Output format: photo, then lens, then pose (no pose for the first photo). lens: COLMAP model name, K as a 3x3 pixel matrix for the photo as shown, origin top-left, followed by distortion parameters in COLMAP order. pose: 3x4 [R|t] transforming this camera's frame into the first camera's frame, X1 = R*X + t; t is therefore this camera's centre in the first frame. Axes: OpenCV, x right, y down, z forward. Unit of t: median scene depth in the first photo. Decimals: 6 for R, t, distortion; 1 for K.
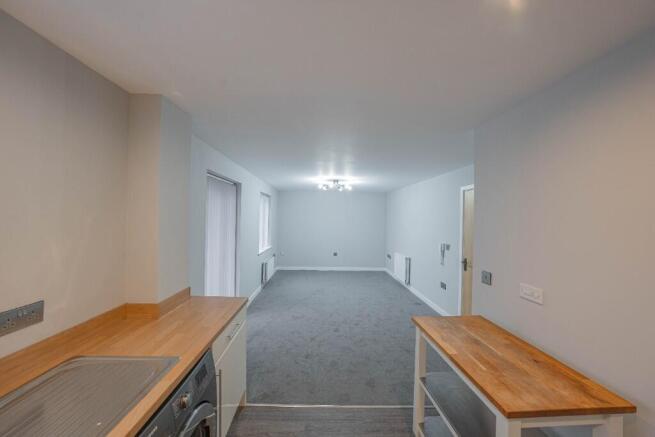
lens RADIAL K [[225.1, 0, 326.0], [0, 225.1, 216.9], [0, 0, 1]] dist [-0.025084, 0.004816]
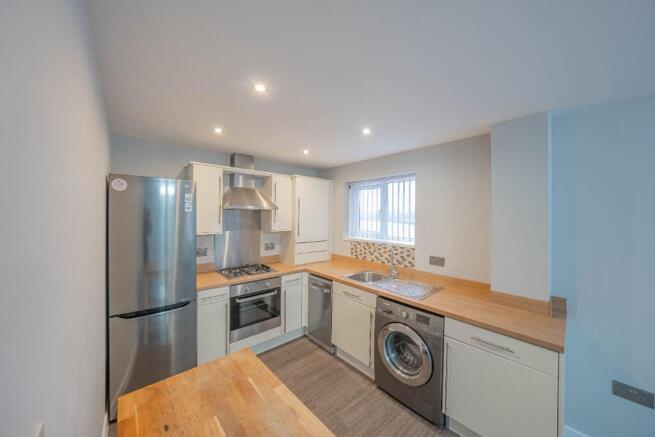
lens RADIAL K [[225.1, 0, 326.0], [0, 225.1, 216.9], [0, 0, 1]] dist [-0.025084, 0.004816]
pose [[-0.770416, -0.026092, -0.637008, 0.840442], [-0.021187, 0.999658, -0.015322, 0.011964], [0.637190, 0.001692, -0.770705, 1.492502]]
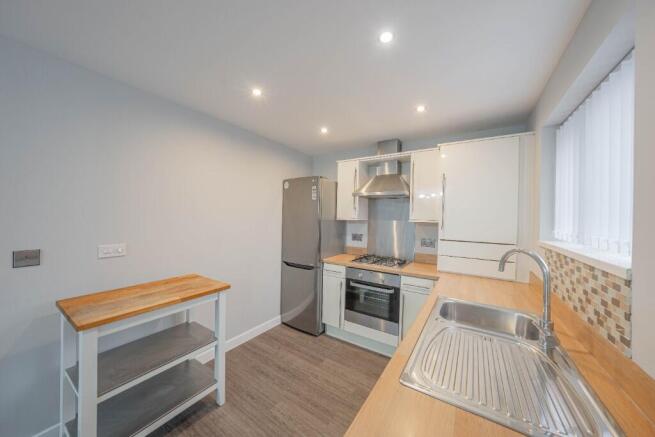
lens RADIAL K [[225.1, 0, 326.0], [0, 225.1, 216.9], [0, 0, 1]] dist [-0.025084, 0.004816]
pose [[-0.815585, -0.037333, 0.577431, -0.674059], [-0.041144, 0.999132, 0.006485, 0.113772], [-0.577172, -0.018469, -0.816414, 1.325966]]
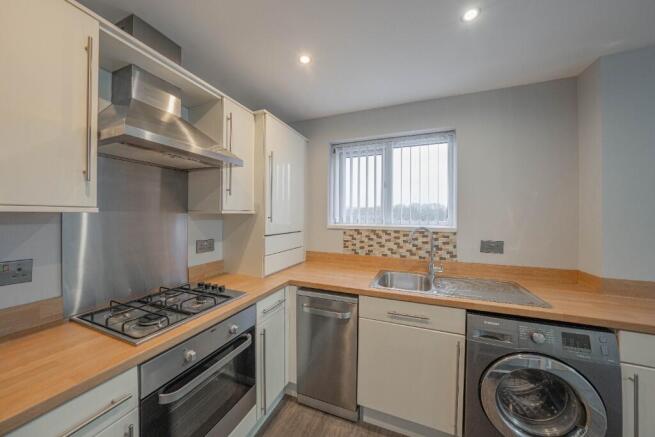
lens RADIAL K [[225.1, 0, 326.0], [0, 225.1, 216.9], [0, 0, 1]] dist [-0.025084, 0.004816]
pose [[-0.405818, -0.015058, -0.913830, 0.616499], [-0.006337, 0.999887, -0.013661, 0.164073], [0.913932, 0.000247, -0.405867, 0.324665]]
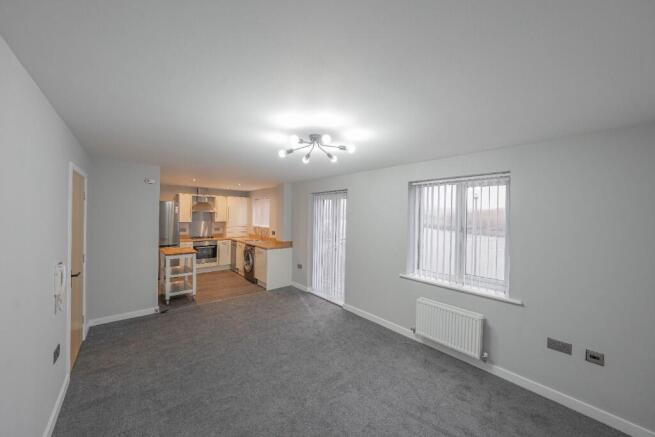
lens RADIAL K [[225.1, 0, 326.0], [0, 225.1, 216.9], [0, 0, 1]] dist [-0.025084, 0.004816]
pose [[-0.772732, -0.032808, -0.633884, 1.090324], [-0.029655, 0.999439, -0.015577, 0.032654], [0.634040, 0.006761, -0.773271, 4.865878]]
